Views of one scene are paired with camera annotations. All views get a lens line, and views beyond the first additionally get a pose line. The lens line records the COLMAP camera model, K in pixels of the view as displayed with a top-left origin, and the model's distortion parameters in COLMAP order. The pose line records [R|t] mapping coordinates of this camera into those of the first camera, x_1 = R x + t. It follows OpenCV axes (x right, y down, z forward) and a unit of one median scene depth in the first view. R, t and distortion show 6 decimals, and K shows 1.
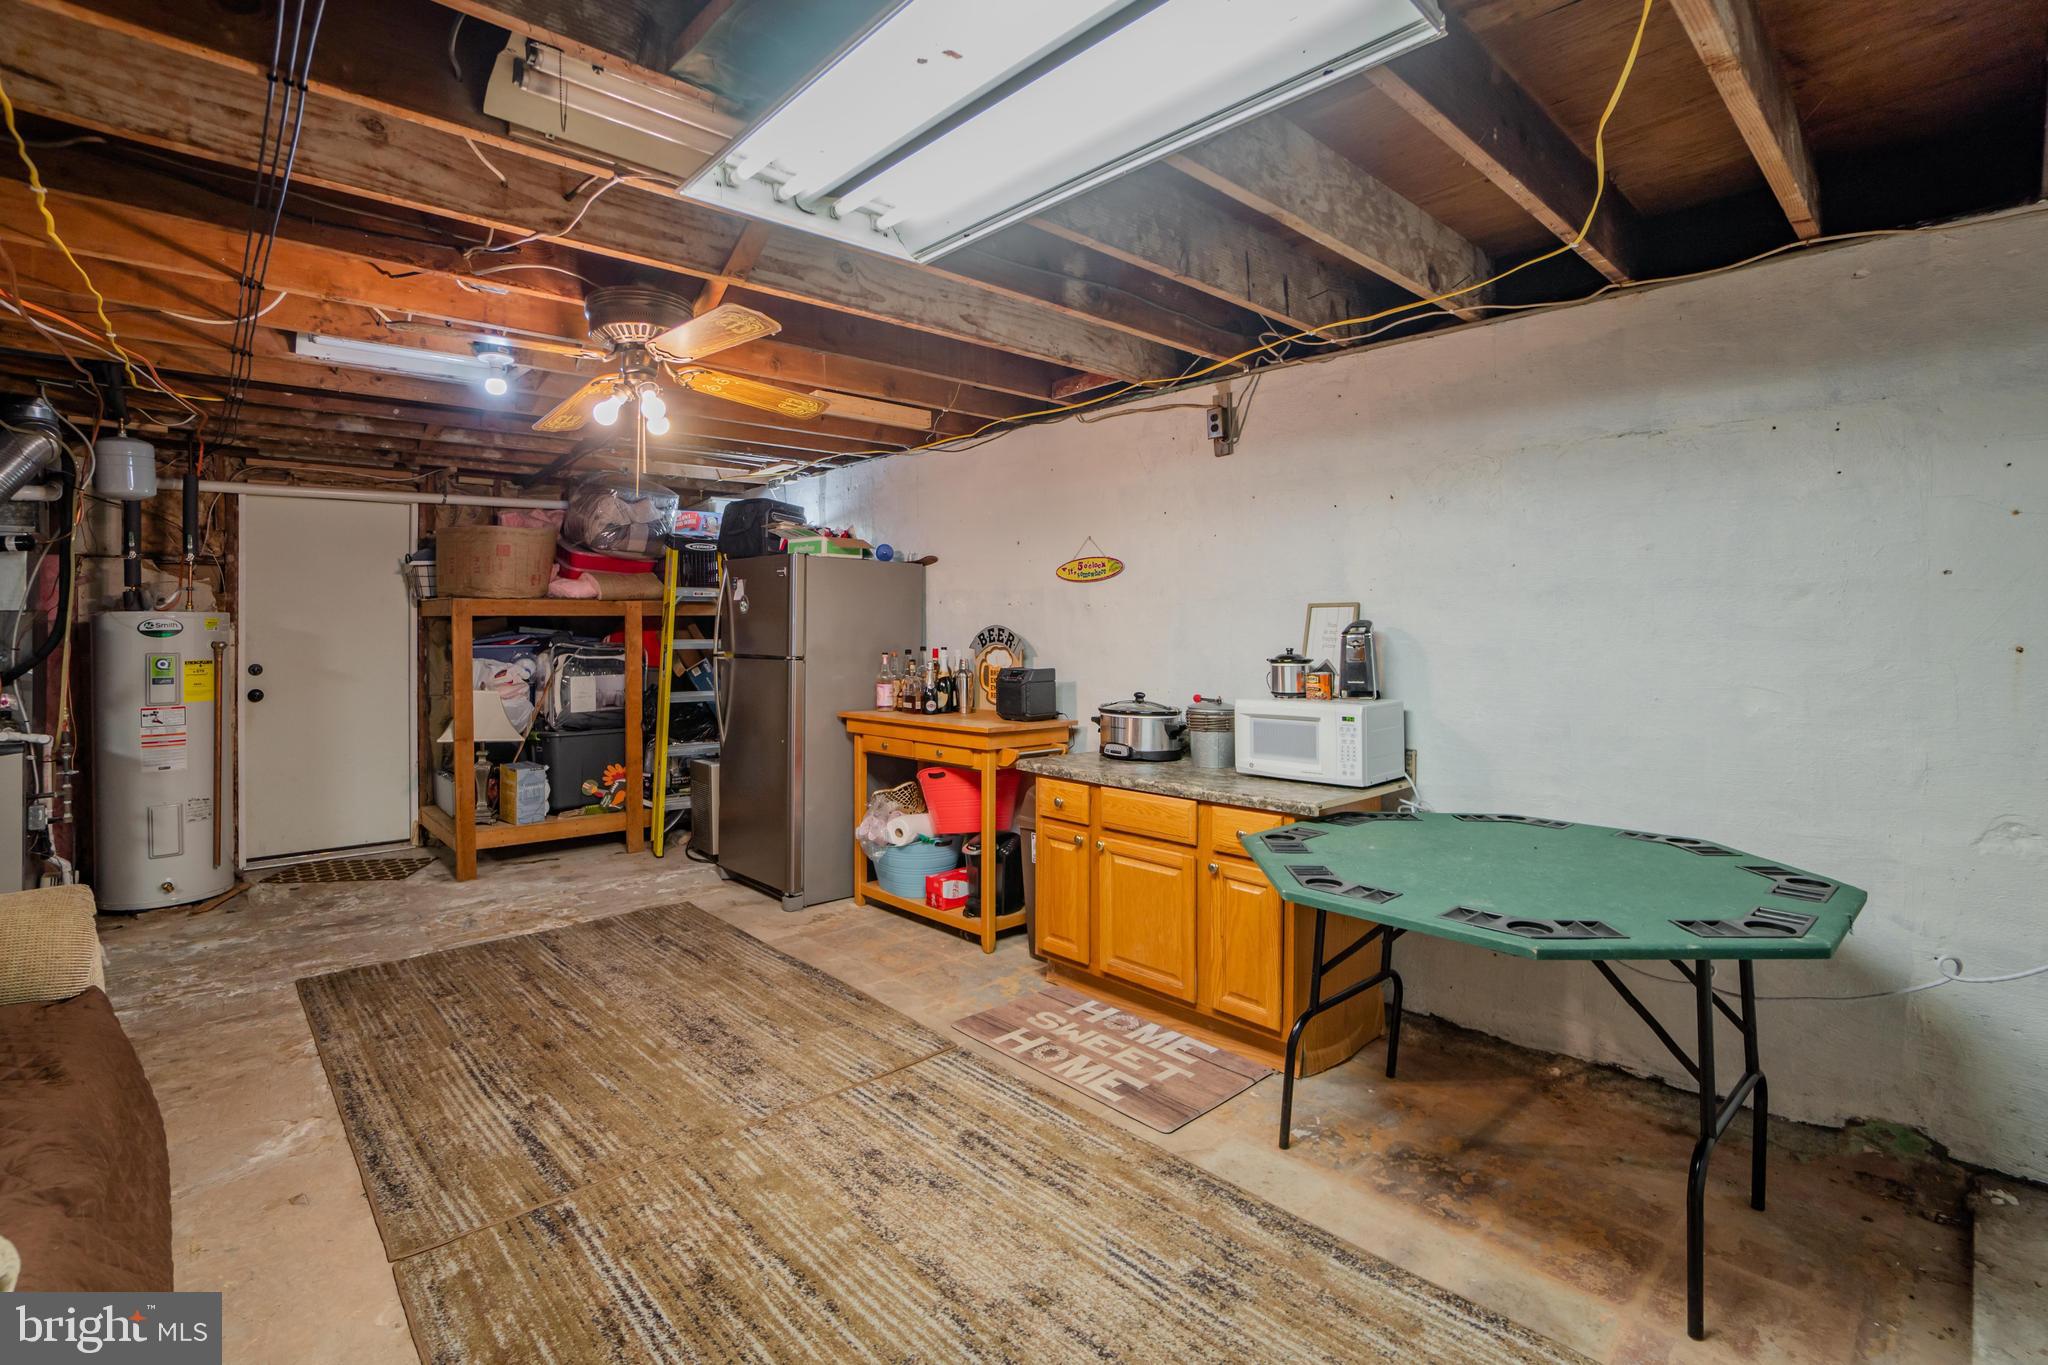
lens RADIAL K [[936.4, 0, 984.4], [0, 936.4, 660.5], [0, 0, 1]] dist [-0.058553, 0.010473]
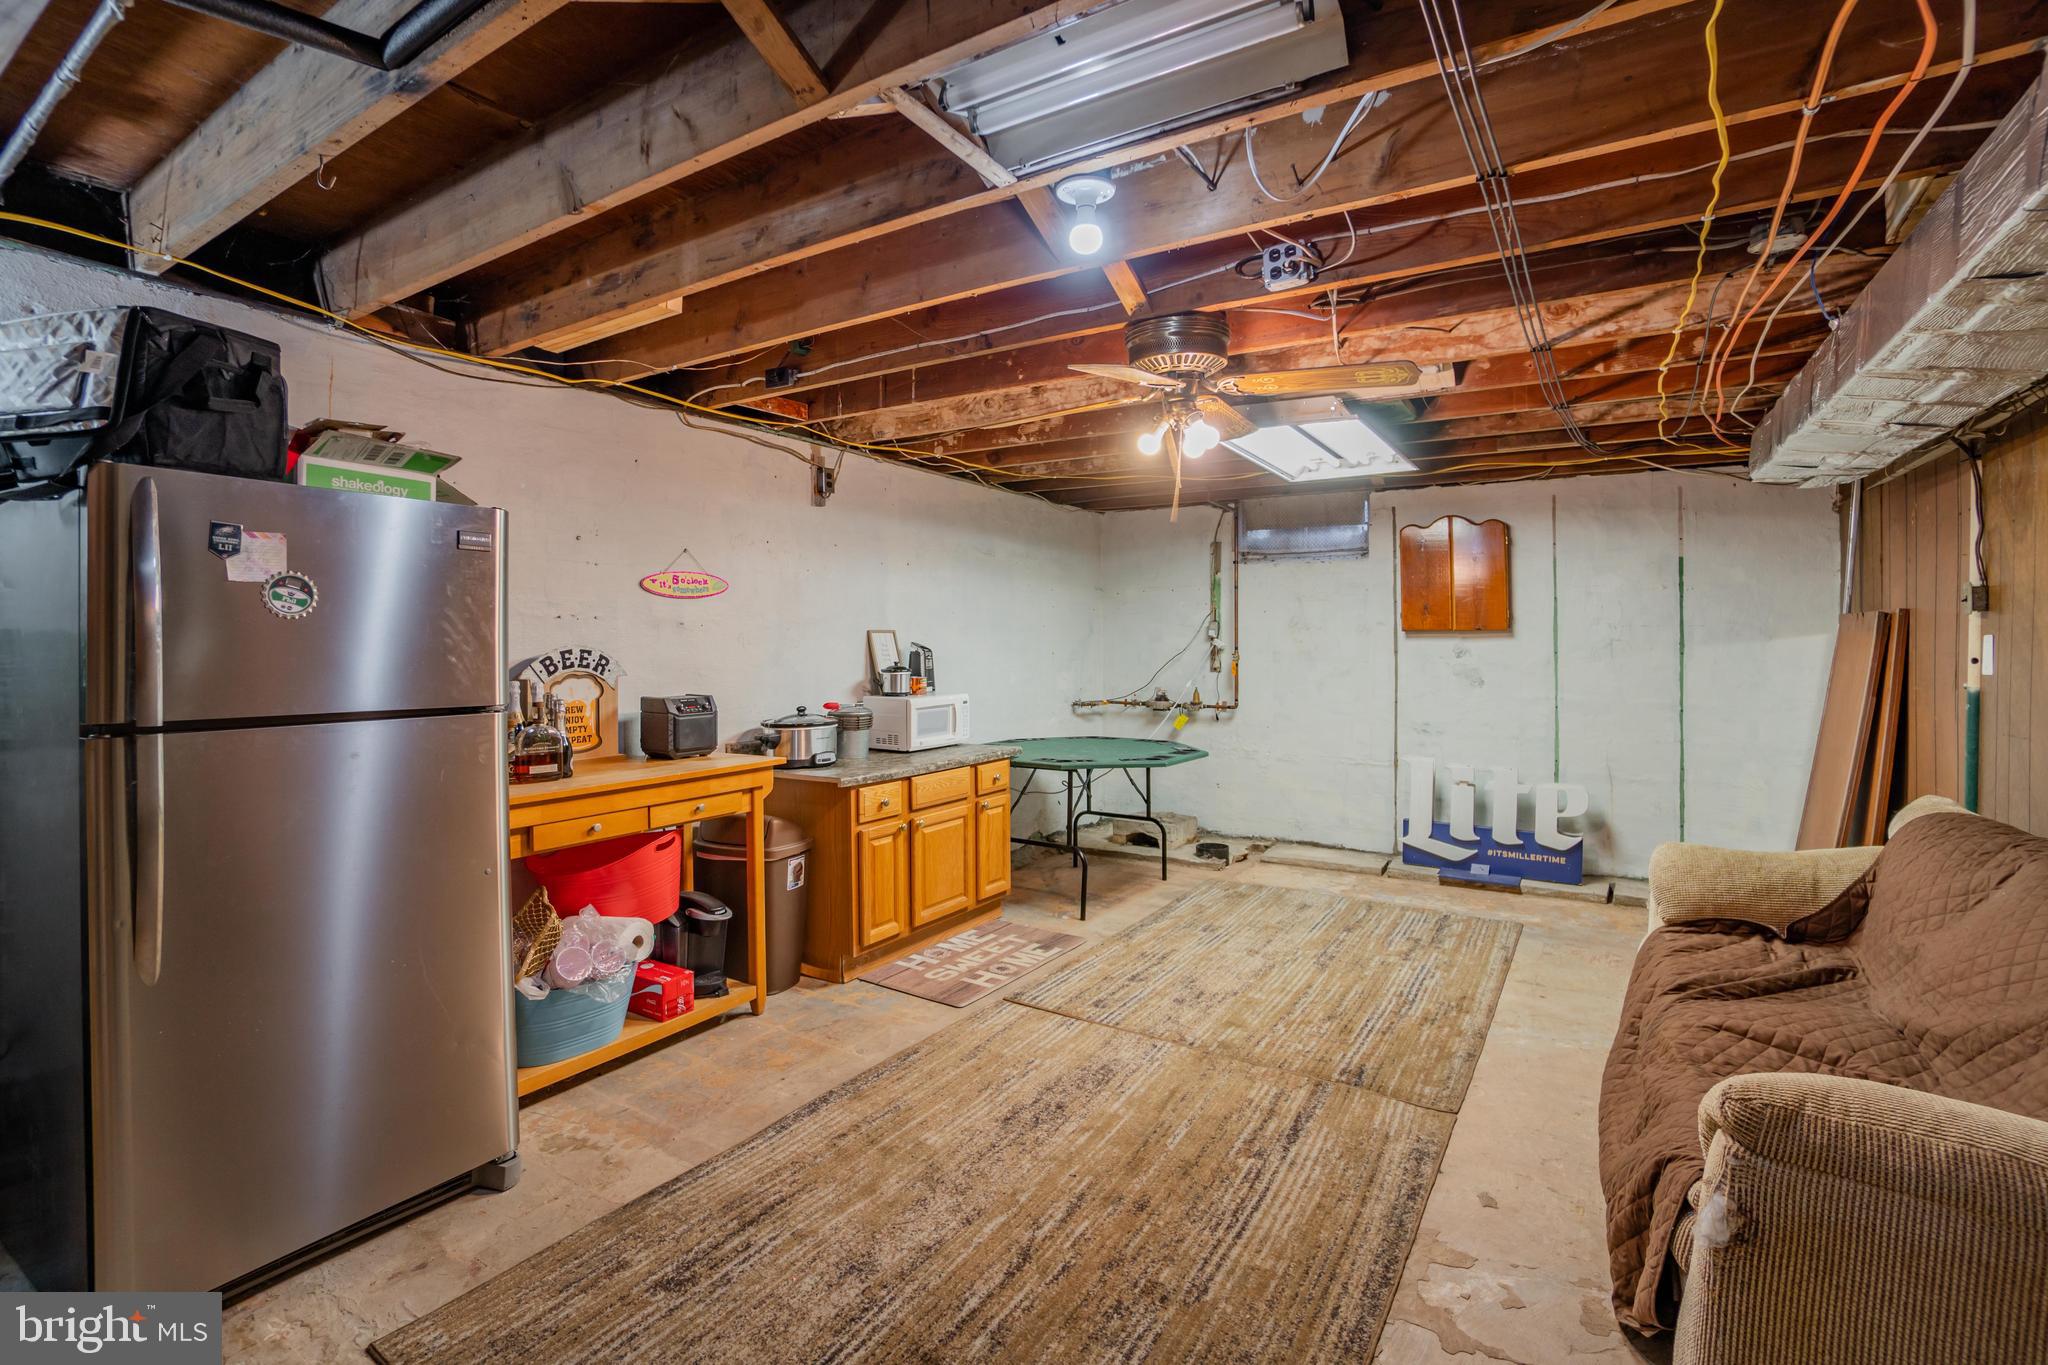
lens RADIAL K [[936.4, 0, 984.4], [0, 936.4, 660.5], [0, 0, 1]] dist [-0.058553, 0.010473]
pose [[-0.242164, -0.020745, 0.970014, -1.175382], [0.030086, 0.999130, 0.028879, -0.055289], [-0.969769, 0.036177, -0.241329, 1.296915]]
